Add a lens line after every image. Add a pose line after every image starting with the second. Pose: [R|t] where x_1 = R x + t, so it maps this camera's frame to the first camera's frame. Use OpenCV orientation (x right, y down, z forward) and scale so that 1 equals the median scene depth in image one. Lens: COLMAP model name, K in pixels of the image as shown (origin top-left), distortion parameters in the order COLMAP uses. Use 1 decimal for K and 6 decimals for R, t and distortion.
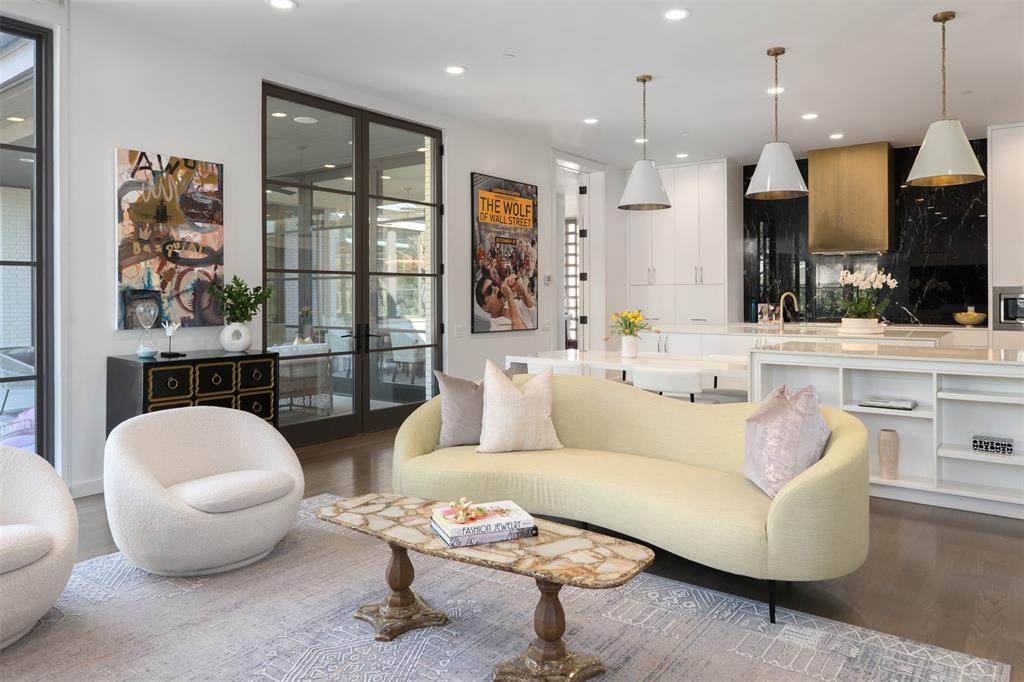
lens RADIAL K [[705.4, 0, 514.3], [0, 705.4, 302.9], [0, 0, 1]] dist [-0.011602, -0.002193]
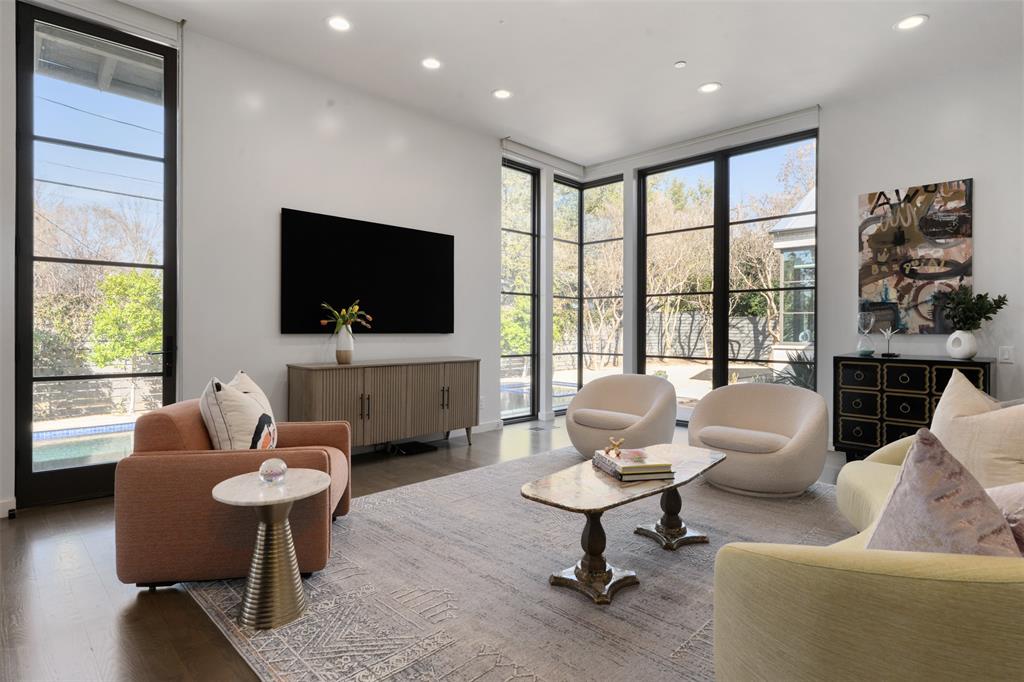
lens RADIAL K [[536.3, 0, 511.5], [0, 536.3, 342.0], [0, 0, 1]] dist [-0.004581, -0.001300]
pose [[-0.144813, 0.032176, -0.988936, 0.498669], [-0.010247, 0.999369, 0.034016, 0.025655], [0.989406, 0.015059, -0.144391, 0.474884]]
